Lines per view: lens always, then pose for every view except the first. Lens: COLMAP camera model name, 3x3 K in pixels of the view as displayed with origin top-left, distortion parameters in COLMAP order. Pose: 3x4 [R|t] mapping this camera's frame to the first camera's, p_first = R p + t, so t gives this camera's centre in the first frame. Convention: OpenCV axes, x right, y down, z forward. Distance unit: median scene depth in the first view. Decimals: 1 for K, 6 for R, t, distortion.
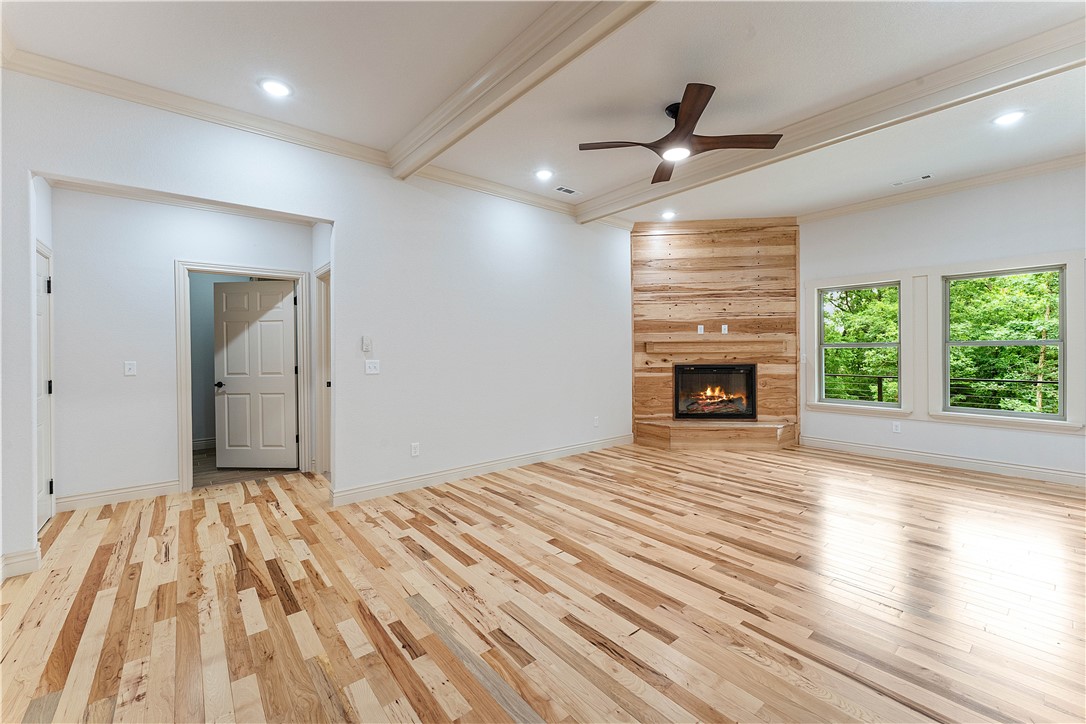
lens RADIAL K [[438.3, 0, 539.6], [0, 438.3, 351.3], [0, 0, 1]] dist [0.000024, 0.000131]
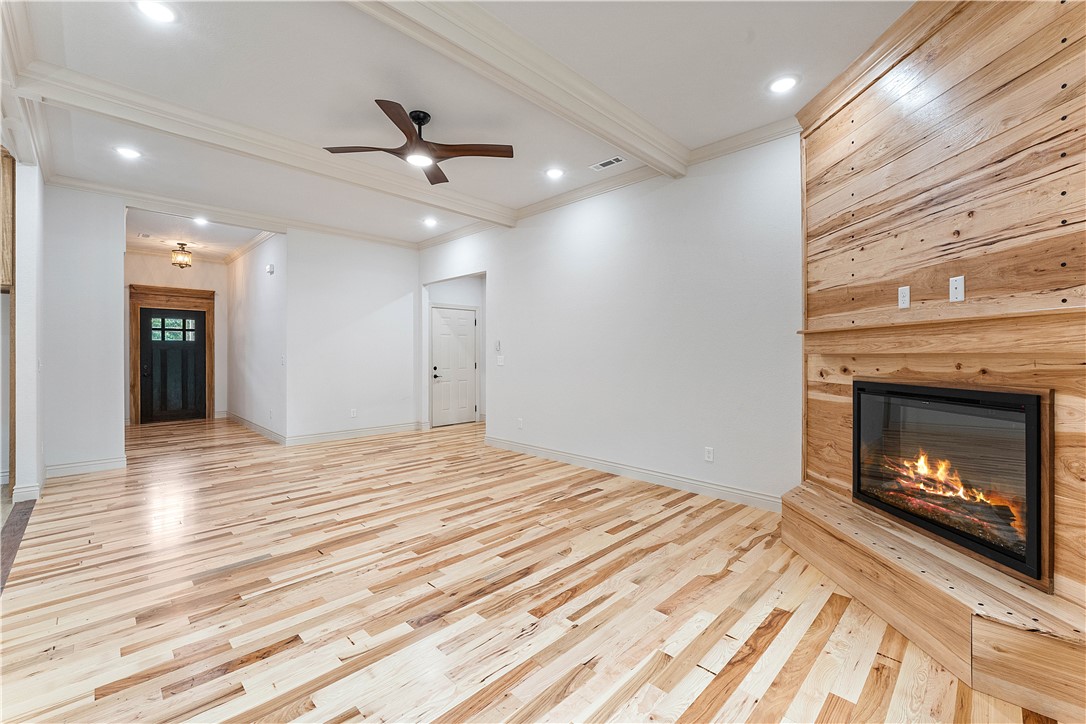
lens RADIAL K [[450.4, 0, 536.8], [0, 450.4, 354.2], [0, 0, 1]] dist [-0.001112, 0.000026]
pose [[0.093358, 0.007171, -0.995607, 0.762650], [-0.003357, 0.999971, 0.006888, 0.001100], [0.995627, 0.002699, 0.093379, 0.638307]]
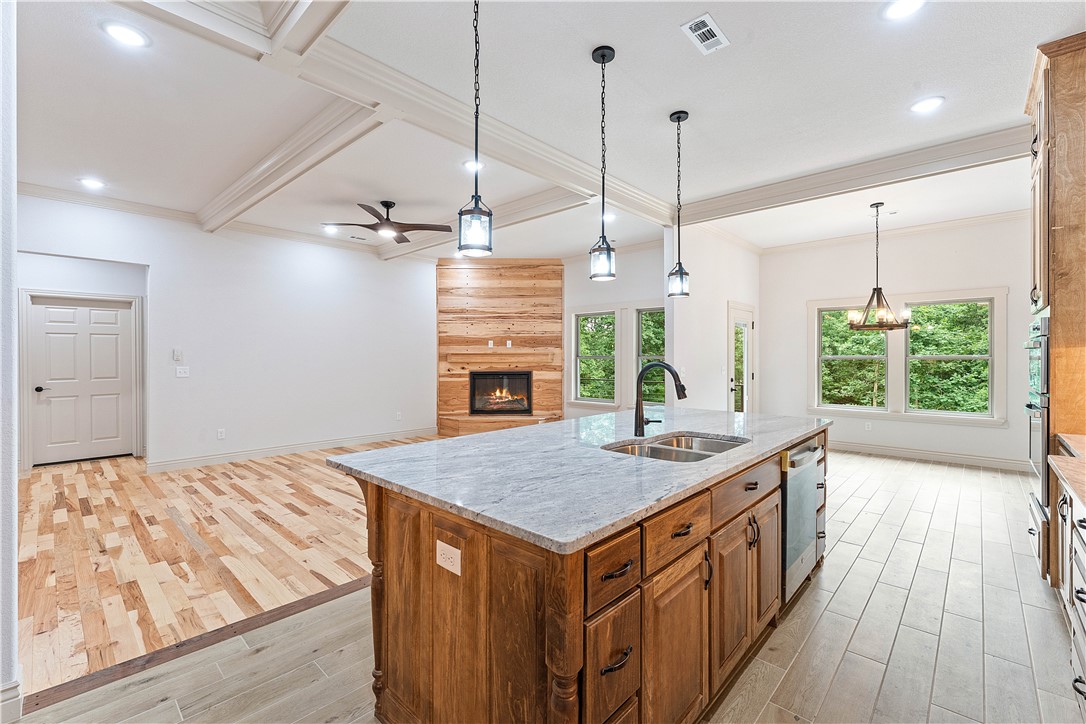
lens RADIAL K [[468.6, 0, 539.8], [0, 468.6, 358.1], [0, 0, 1]] dist [-0.000359, -0.000315]
pose [[0.992114, 0.006798, 0.125156, 0.345476], [-0.006608, 0.999976, -0.001934, -0.007348], [-0.125166, 0.001092, 0.992135, -0.372183]]
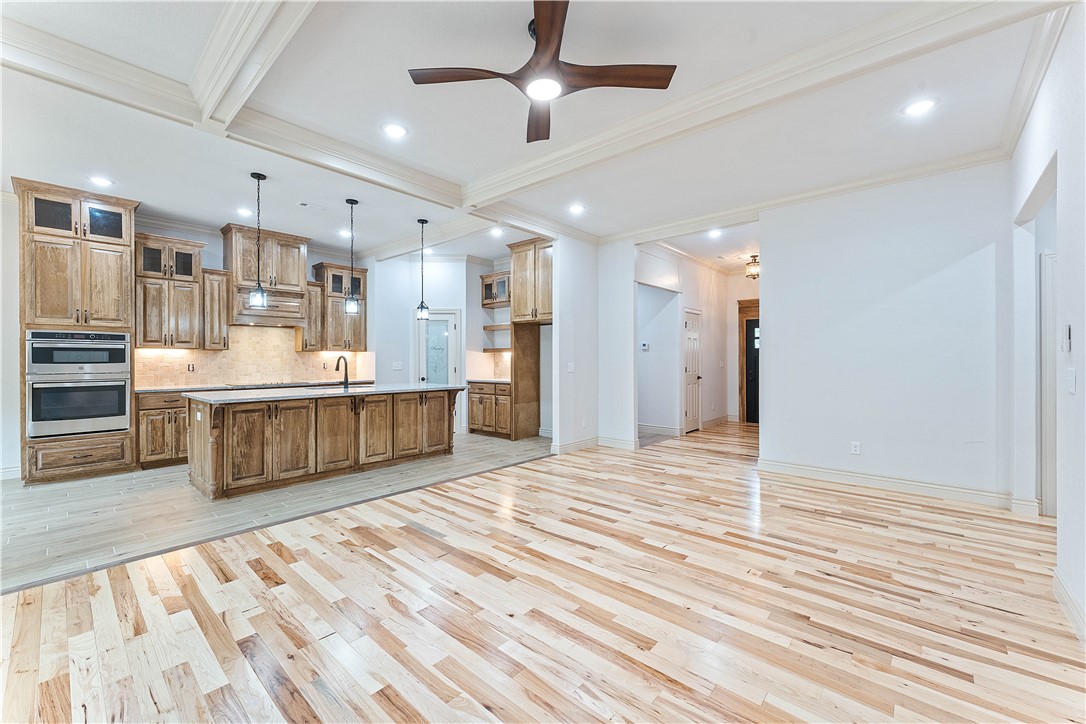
lens RADIAL K [[435.1, 0, 539.3], [0, 435.1, 361.4], [0, 0, 1]] dist [-0.001738, 0.000004]
pose [[-0.988353, 0.008130, -0.151964, 0.235696], [0.007348, 0.999957, 0.005707, 0.002630], [0.152003, 0.004524, -0.988370, 0.935567]]
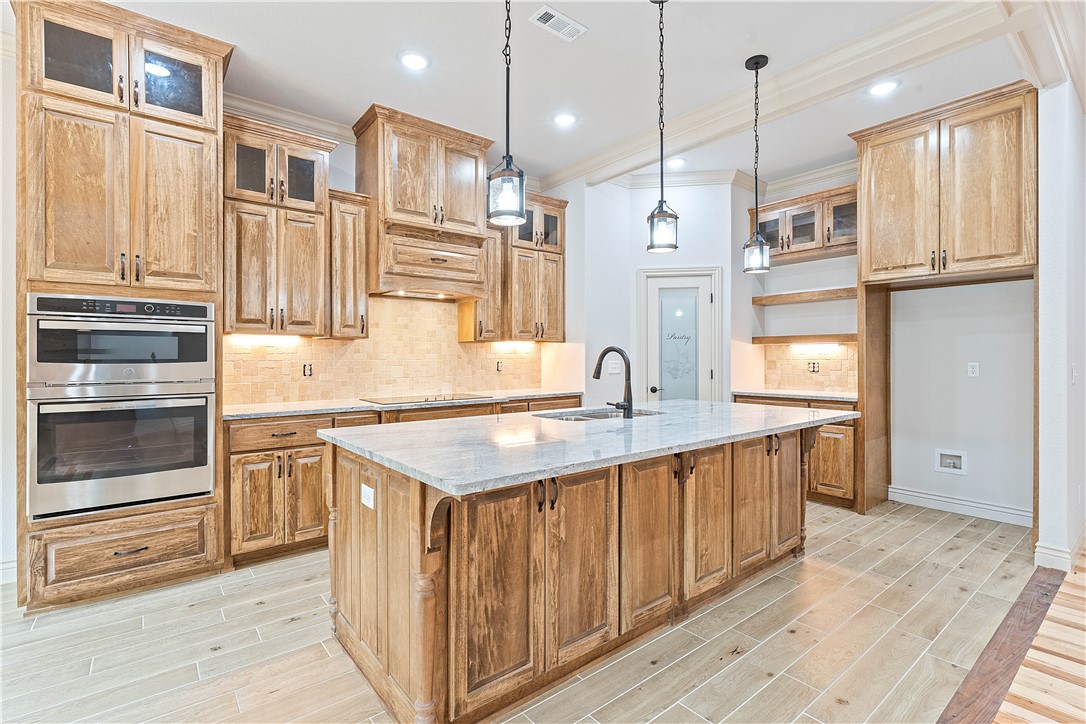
lens RADIAL K [[499.0, 0, 538.2], [0, 499.0, 358.2], [0, 0, 1]] dist [-0.001532, -0.000406]
pose [[-0.999748, 0.007688, 0.021086, 0.555531], [0.007721, 0.999969, 0.001475, 0.002769], [-0.021074, 0.001637, -0.999777, 0.477913]]
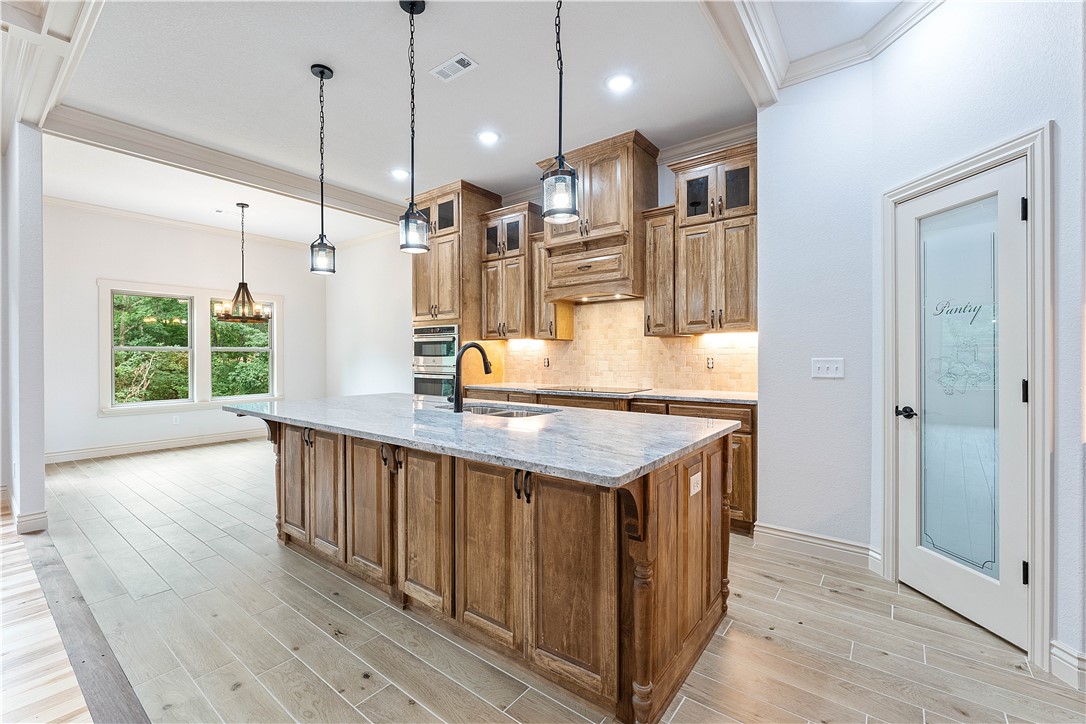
lens RADIAL K [[457.2, 0, 539.8], [0, 457.2, 357.1], [0, 0, 1]] dist [-0.002737, -0.000111]
pose [[-0.221308, 0.002714, 0.975200, 0.051753], [0.004382, 0.999989, -0.001788, 0.008418], [-0.975194, 0.003877, -0.221318, 0.043625]]
